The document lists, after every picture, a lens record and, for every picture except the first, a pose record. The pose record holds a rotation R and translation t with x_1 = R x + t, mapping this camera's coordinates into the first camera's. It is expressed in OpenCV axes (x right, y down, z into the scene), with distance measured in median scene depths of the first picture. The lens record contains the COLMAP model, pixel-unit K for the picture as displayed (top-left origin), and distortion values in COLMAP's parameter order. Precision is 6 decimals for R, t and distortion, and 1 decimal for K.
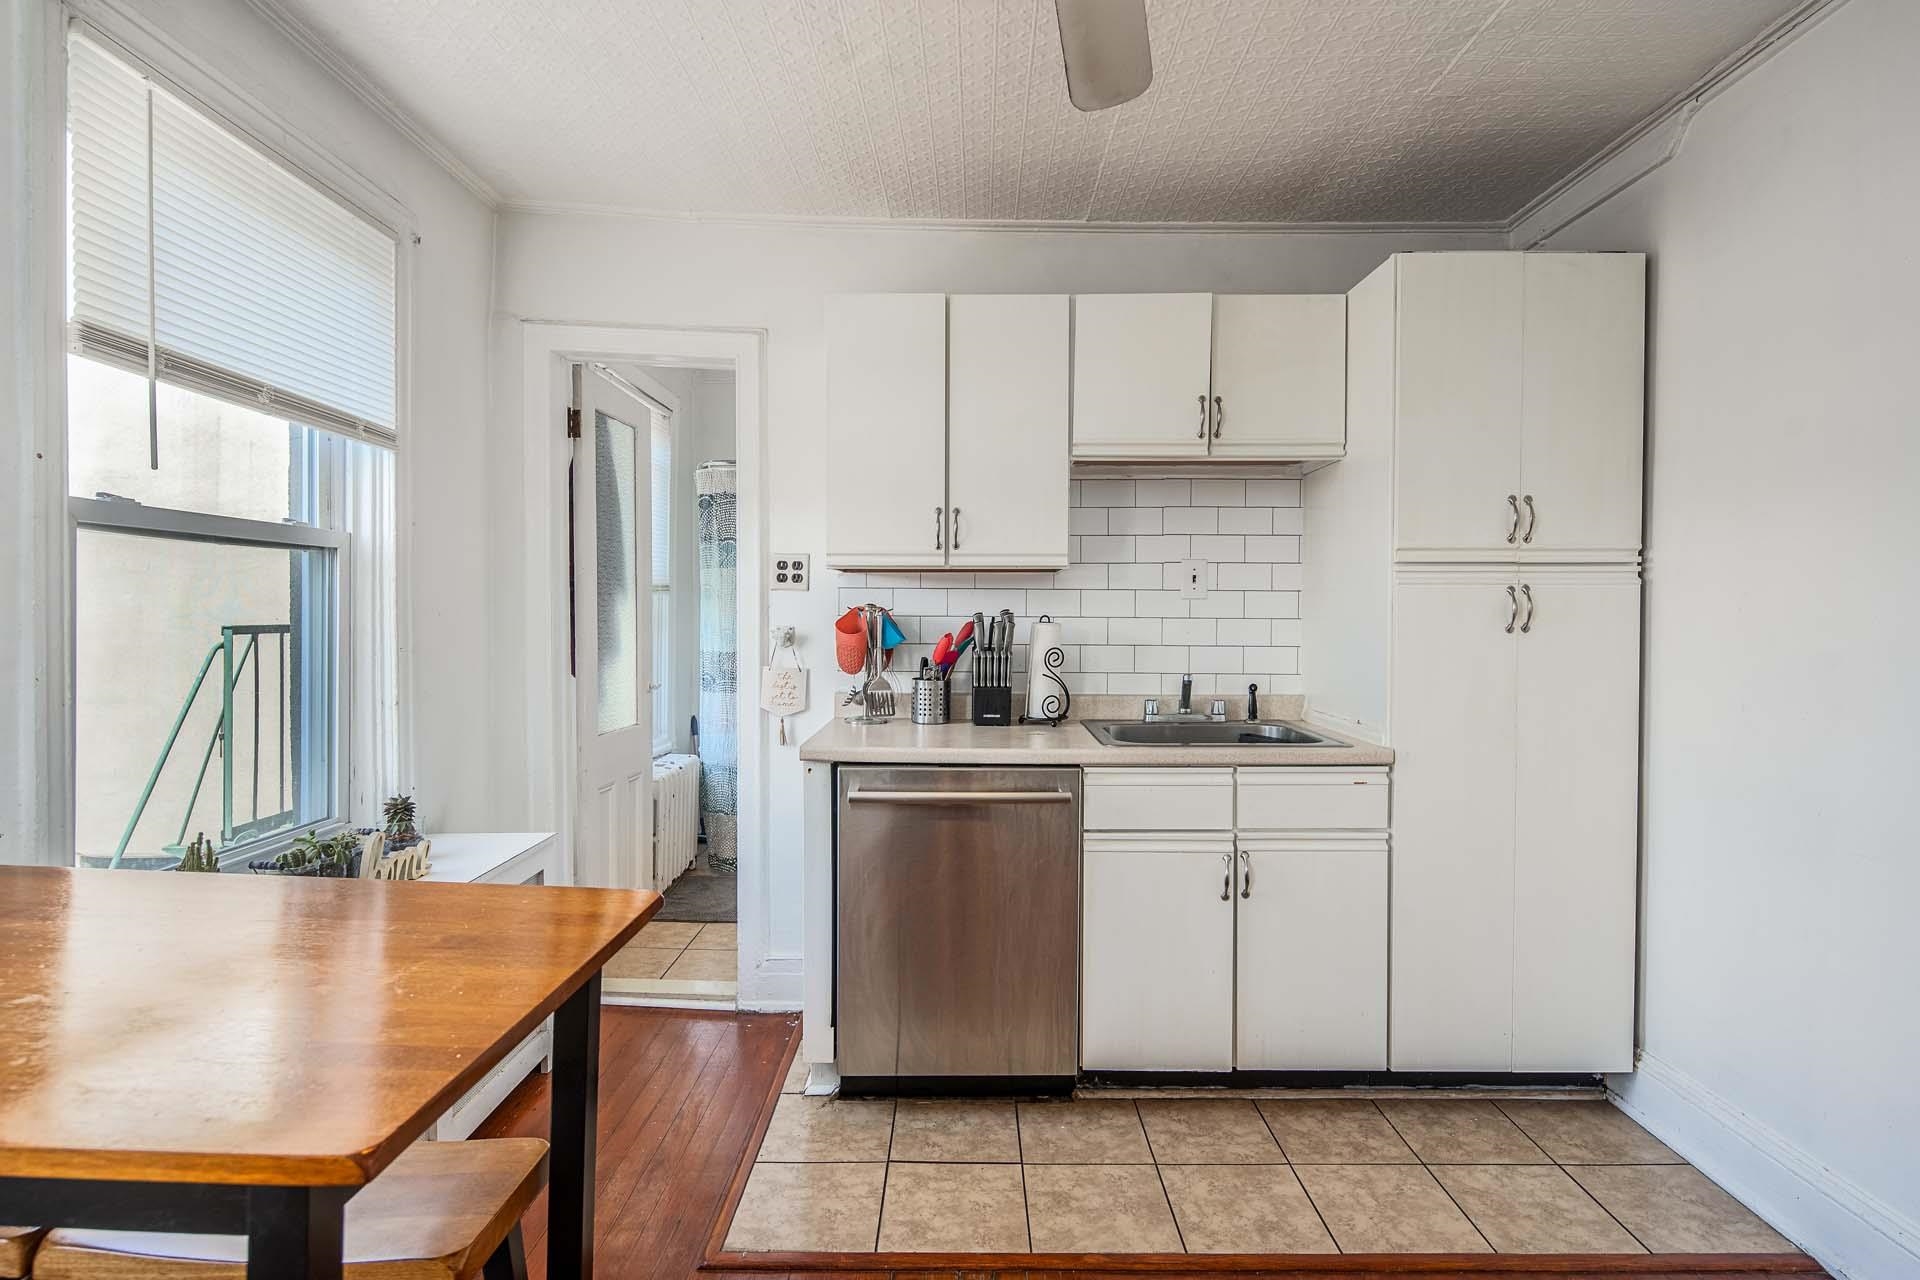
lens RADIAL K [[952.5, 0, 958.5], [0, 952.5, 629.8], [0, 0, 1]] dist [0.003249, -0.003137]
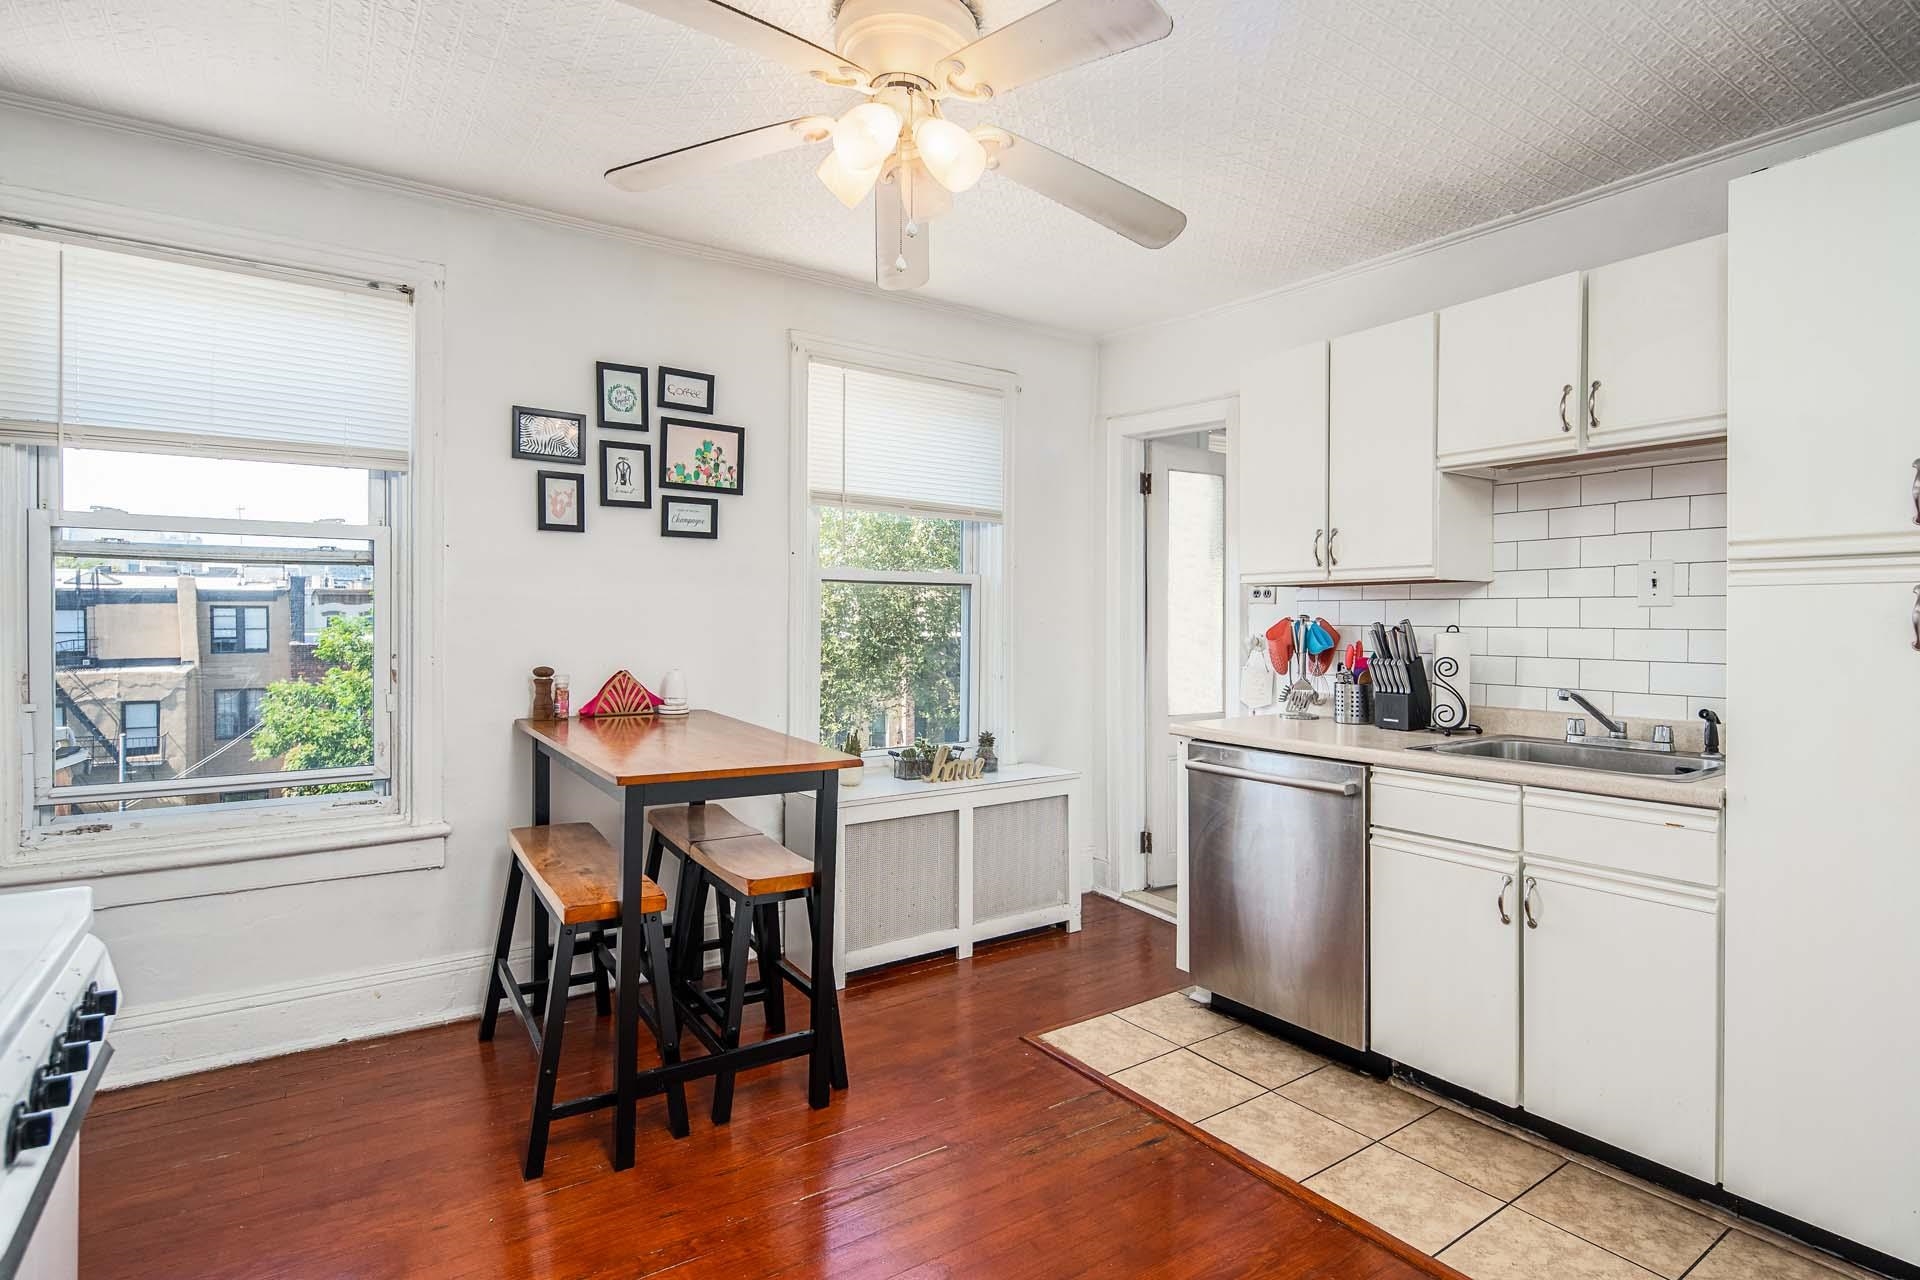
lens RADIAL K [[952.5, 0, 967.1], [0, 952.5, 631.9], [0, 0, 1]] dist [0.003249, -0.003137]
pose [[0.581483, 0.008604, -0.813513, 0.656434], [-0.016967, 0.999855, -0.001553, 0.002331], [0.813382, 0.014706, 0.581544, 0.002889]]
